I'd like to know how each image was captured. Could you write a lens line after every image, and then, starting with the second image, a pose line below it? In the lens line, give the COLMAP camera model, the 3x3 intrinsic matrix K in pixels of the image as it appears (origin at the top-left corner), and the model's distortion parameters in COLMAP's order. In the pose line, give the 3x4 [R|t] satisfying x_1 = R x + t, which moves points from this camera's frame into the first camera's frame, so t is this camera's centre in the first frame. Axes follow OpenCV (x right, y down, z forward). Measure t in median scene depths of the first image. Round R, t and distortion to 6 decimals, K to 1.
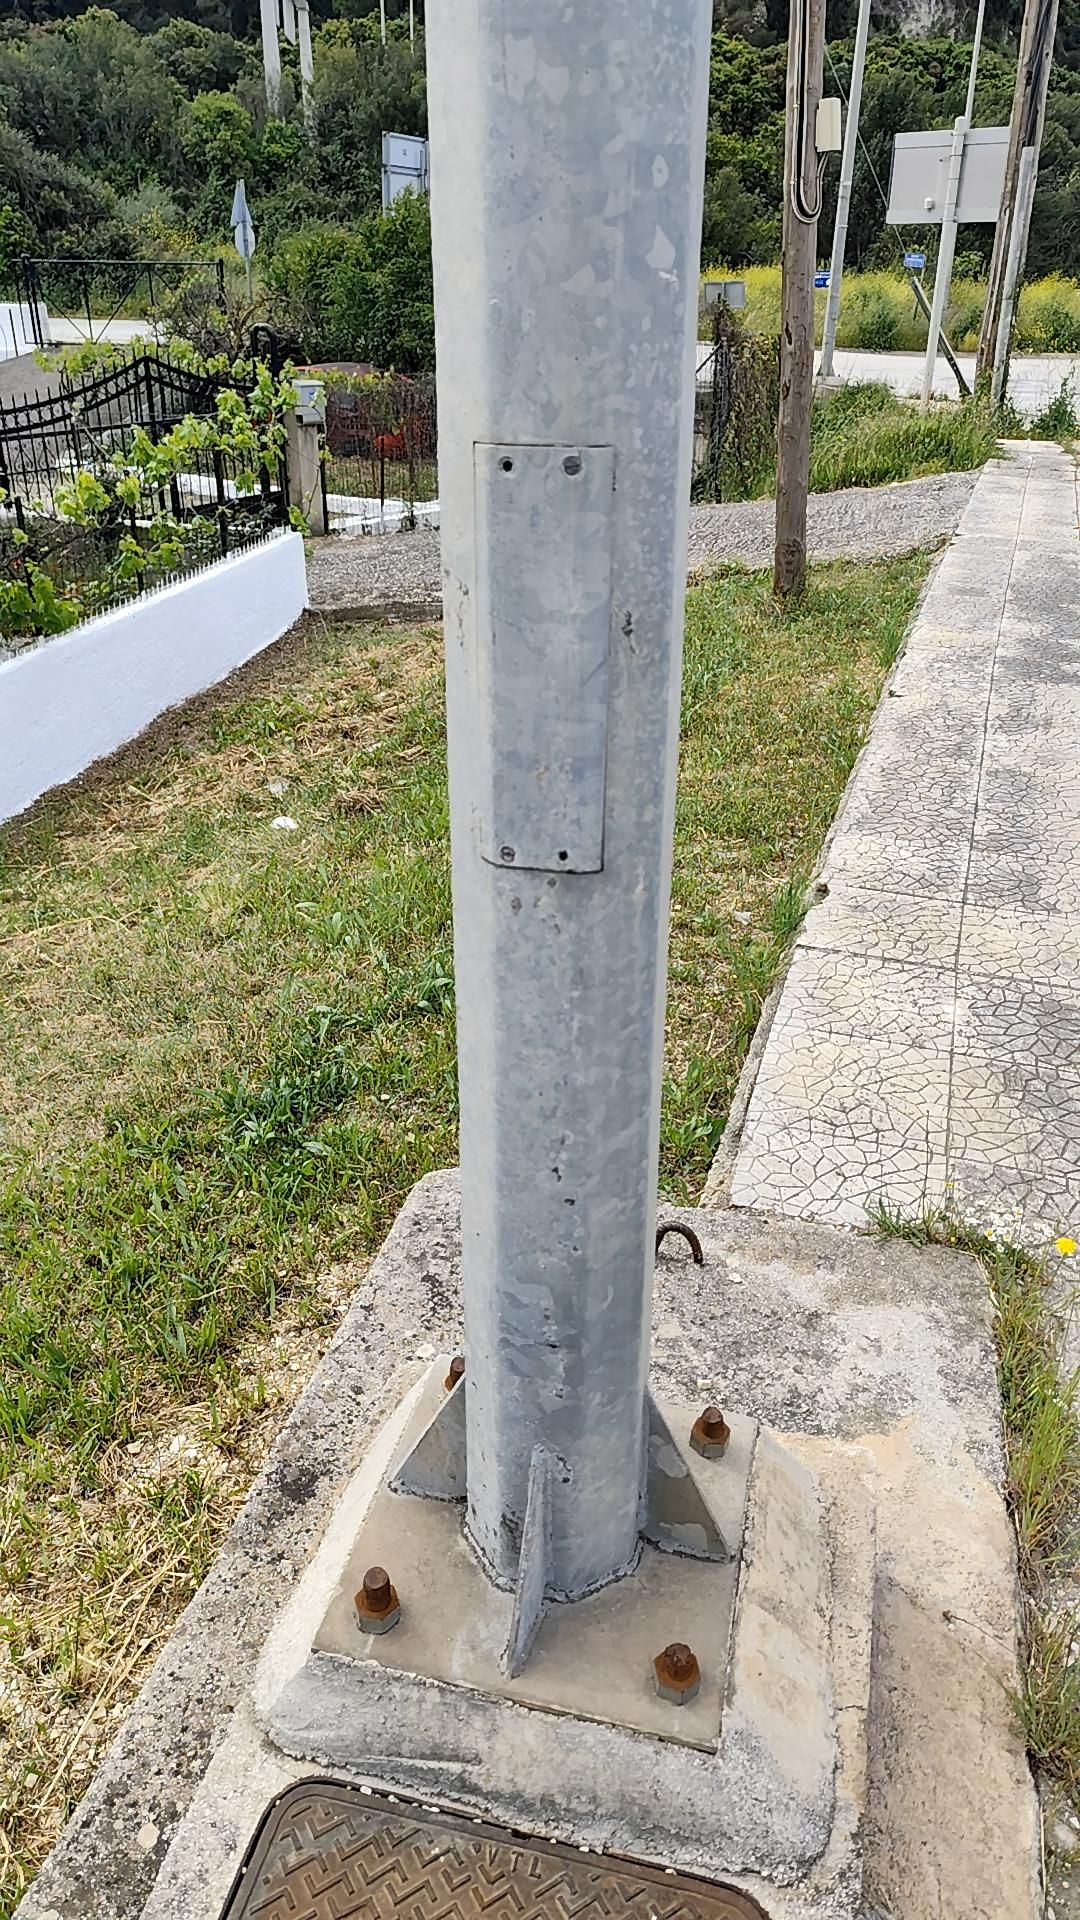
lens RADIAL K [[1364.1, 0, 540.0], [0, 1364.1, 960.0], [0, 0, 1]] dist [0.059139, -0.065649]
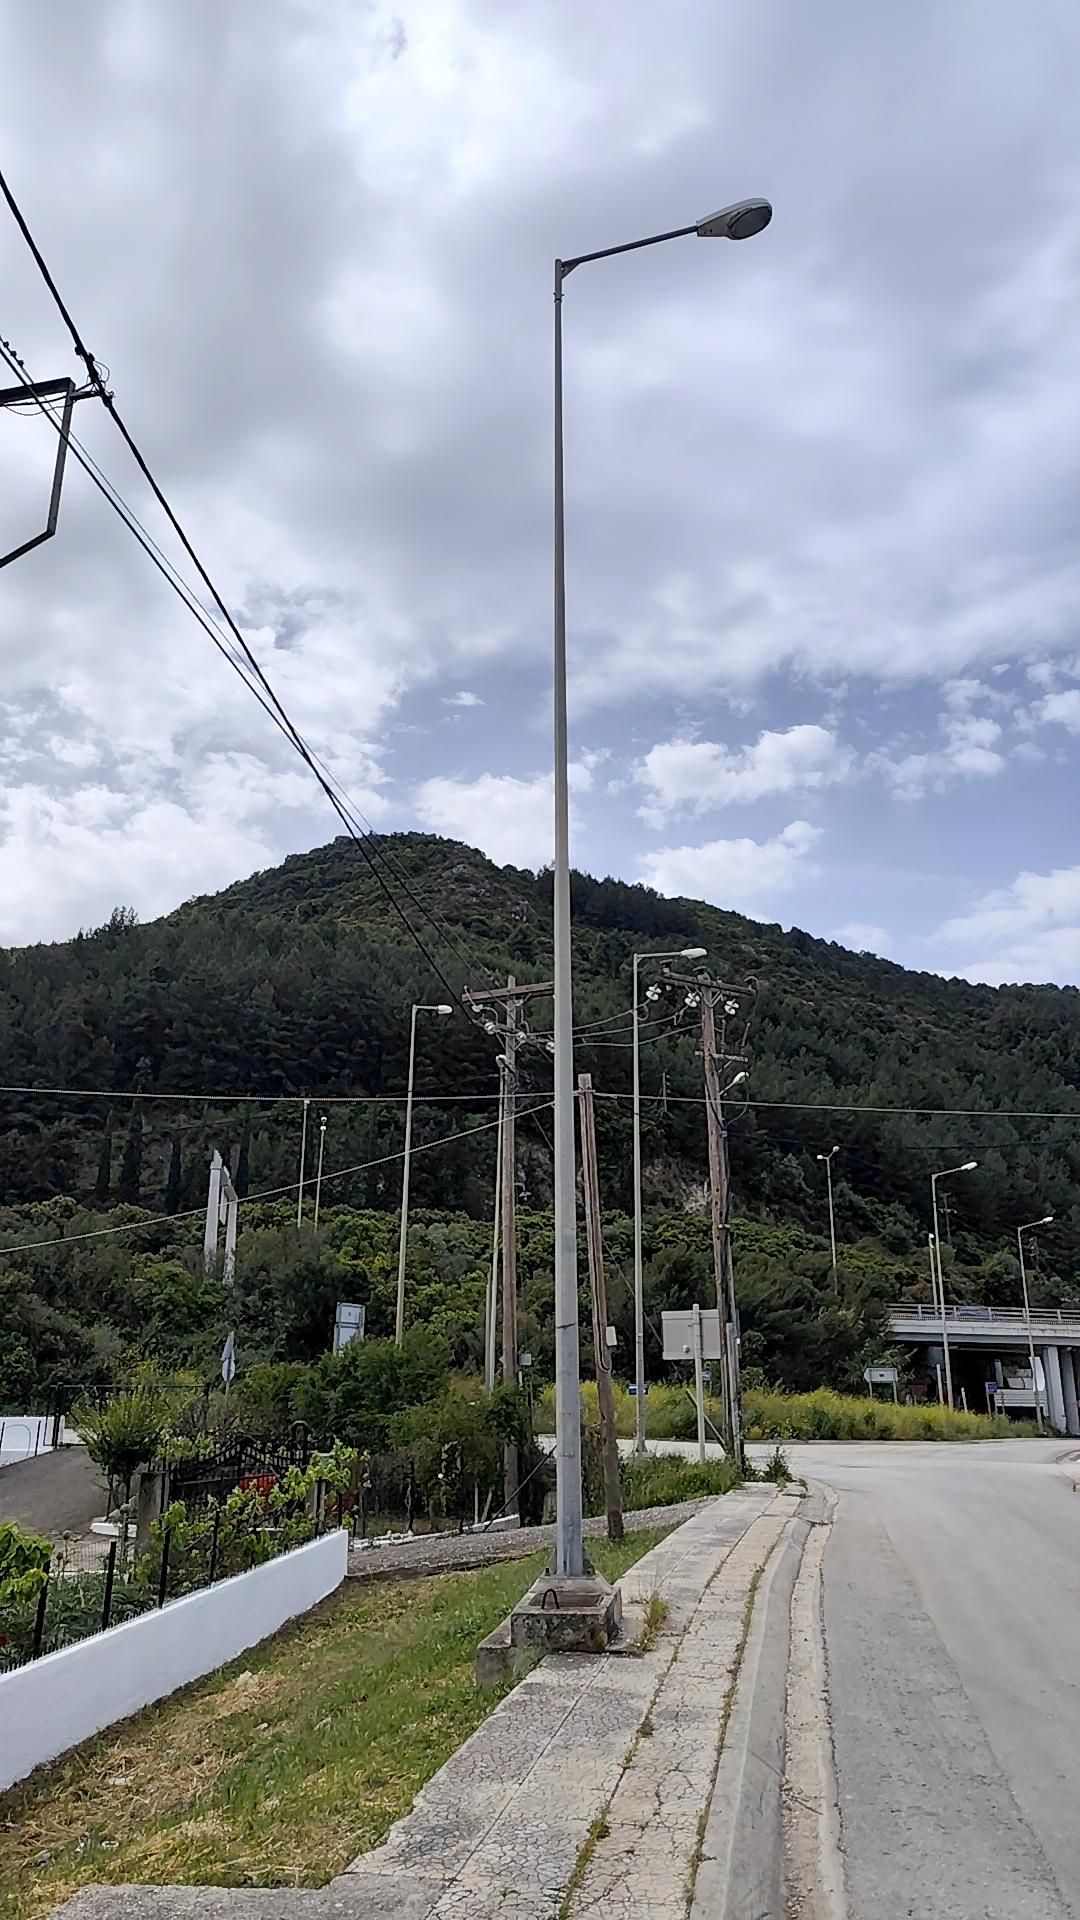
lens RADIAL K [[1364.1, 0, 540.0], [0, 1364.1, 960.0], [0, 0, 1]] dist [0.059139, -0.065649]
pose [[0.994533, 0.020158, 0.102455, -0.036992], [0.056109, 0.724336, -0.687160, 0.119433], [-0.088064, 0.689152, 0.719245, -0.247015]]
